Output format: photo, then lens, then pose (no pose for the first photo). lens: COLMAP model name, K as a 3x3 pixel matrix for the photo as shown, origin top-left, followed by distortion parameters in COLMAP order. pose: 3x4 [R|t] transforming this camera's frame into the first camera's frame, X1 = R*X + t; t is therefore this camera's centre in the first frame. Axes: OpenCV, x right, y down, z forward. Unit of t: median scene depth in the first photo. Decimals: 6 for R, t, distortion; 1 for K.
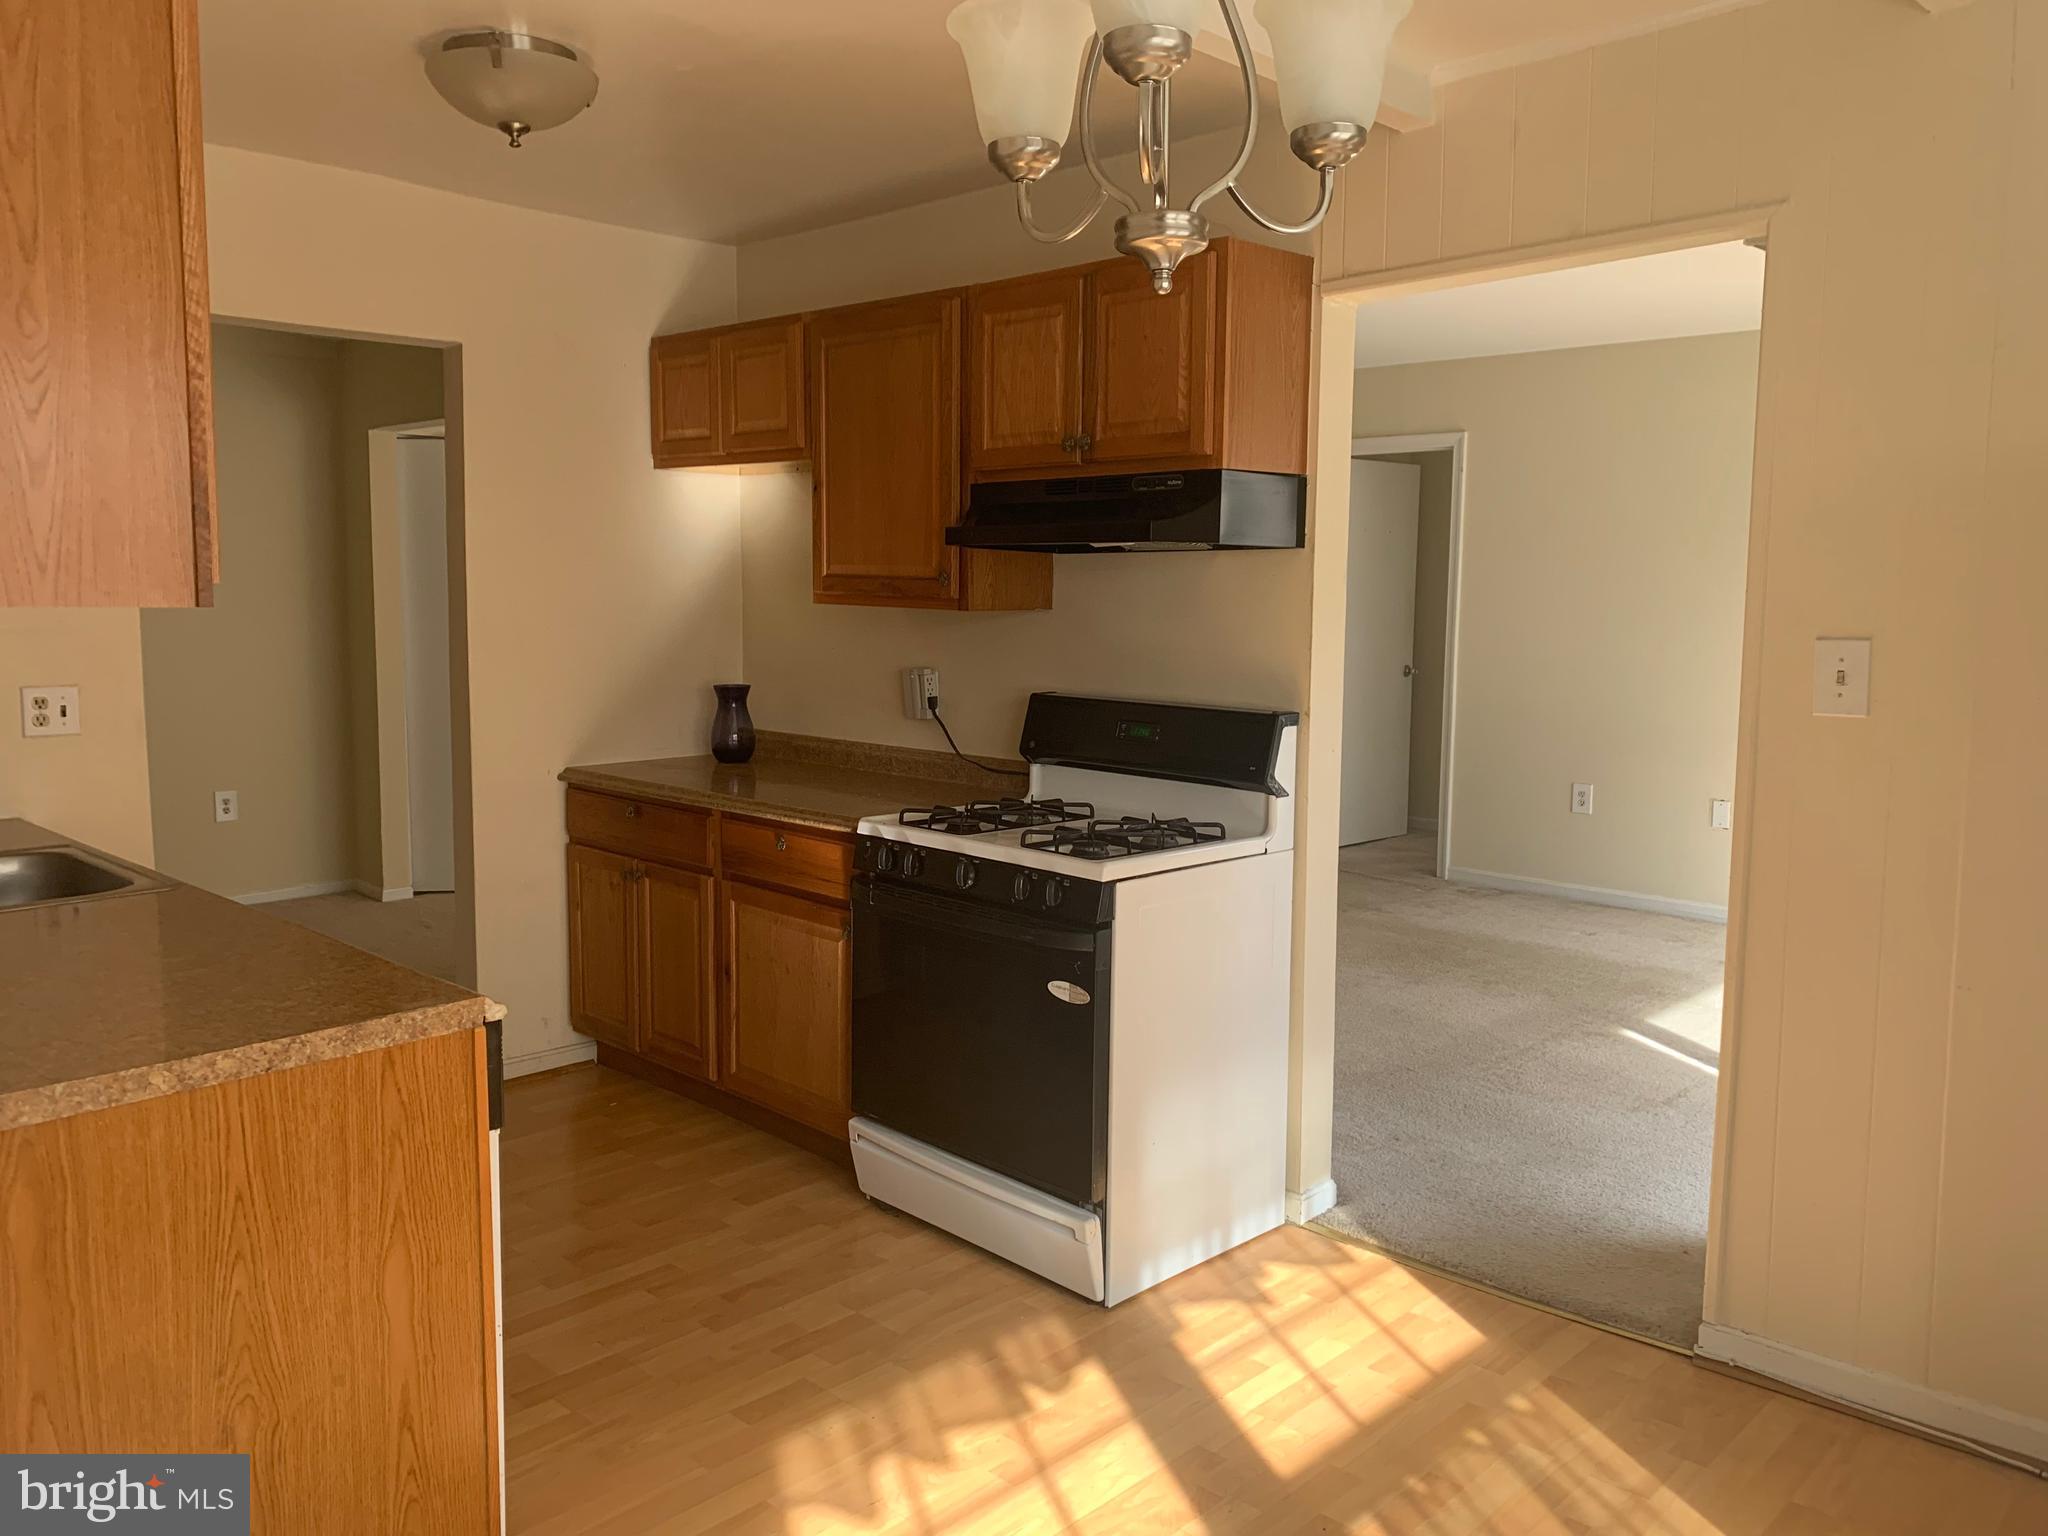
lens RADIAL K [[1556.4, 0, 1027.5], [0, 1556.4, 762.5], [0, 0, 1]] dist [0.036403, -0.043926]
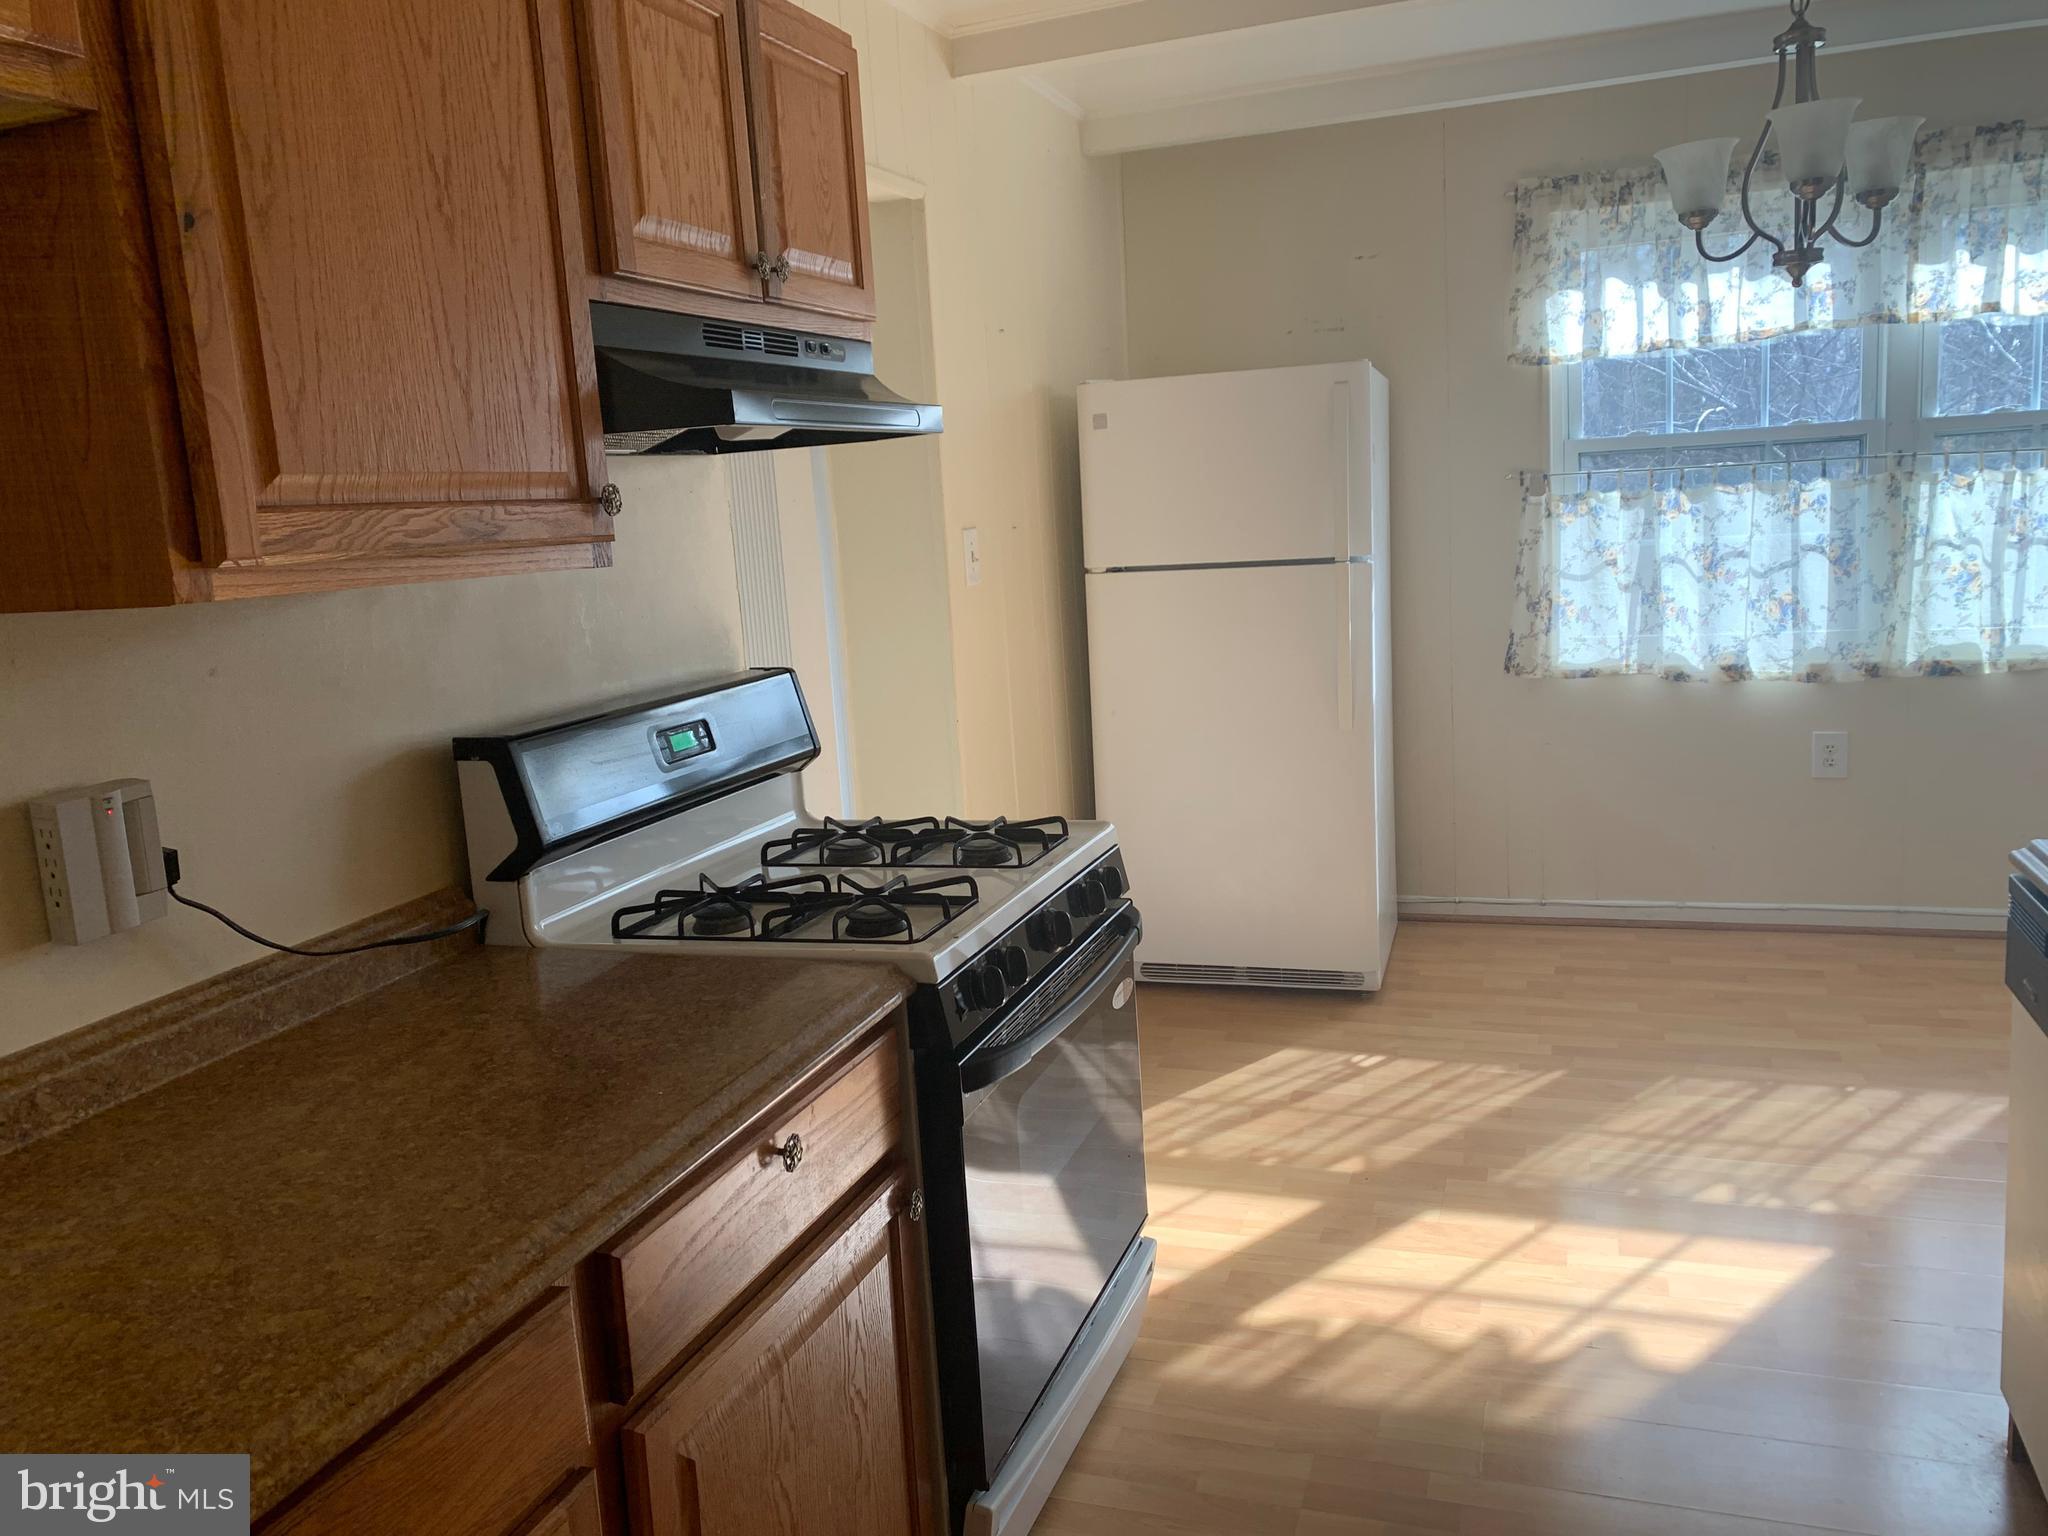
lens RADIAL K [[1556.4, 0, 1033.0], [0, 1556.4, 767.9], [0, 0, 1]] dist [0.036403, -0.043926]
pose [[-0.426716, -0.140129, 0.893464, -0.752909], [0.158281, 0.961104, 0.226332, -0.178167], [-0.890427, 0.237997, -0.387938, 1.512896]]
